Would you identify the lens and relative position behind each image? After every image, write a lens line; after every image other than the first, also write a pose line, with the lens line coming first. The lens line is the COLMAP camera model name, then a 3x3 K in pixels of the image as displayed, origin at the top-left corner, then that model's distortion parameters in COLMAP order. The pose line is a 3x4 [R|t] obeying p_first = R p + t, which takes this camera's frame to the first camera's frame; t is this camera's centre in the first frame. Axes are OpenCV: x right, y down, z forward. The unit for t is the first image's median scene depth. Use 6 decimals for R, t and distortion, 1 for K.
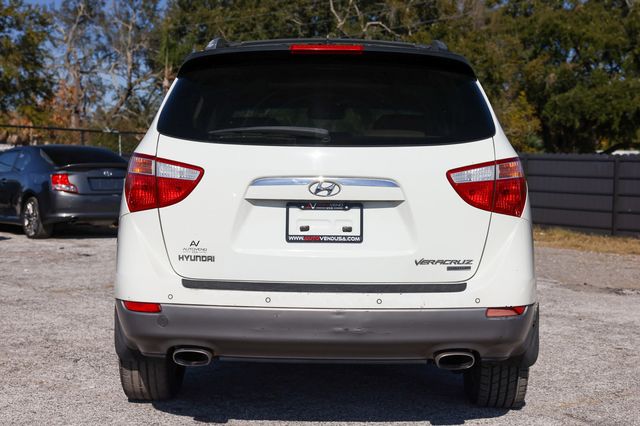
lens RADIAL K [[1002.5, 0, 319.8], [0, 1002.5, 213.5], [0, 0, 1]] dist [0.020323, 0.000000]
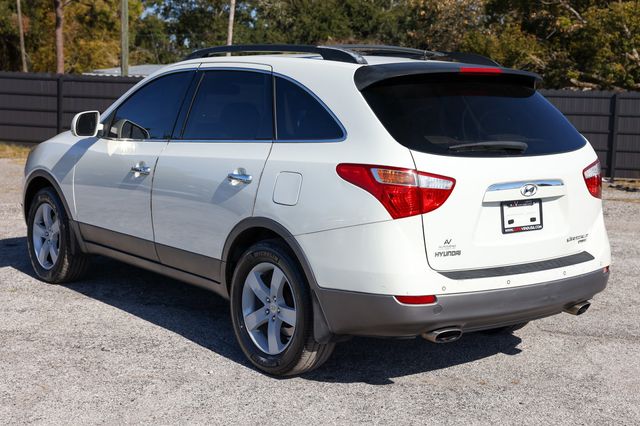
lens RADIAL K [[1002.5, 0, 319.7], [0, 1002.5, 213.4], [0, 0, 1]] dist [0.020323, 0.000000]
pose [[0.808034, -0.076325, 0.584171, -0.945297], [0.021397, 0.994720, 0.100369, -0.127273], [-0.588747, -0.068602, 0.805401, 0.126482]]
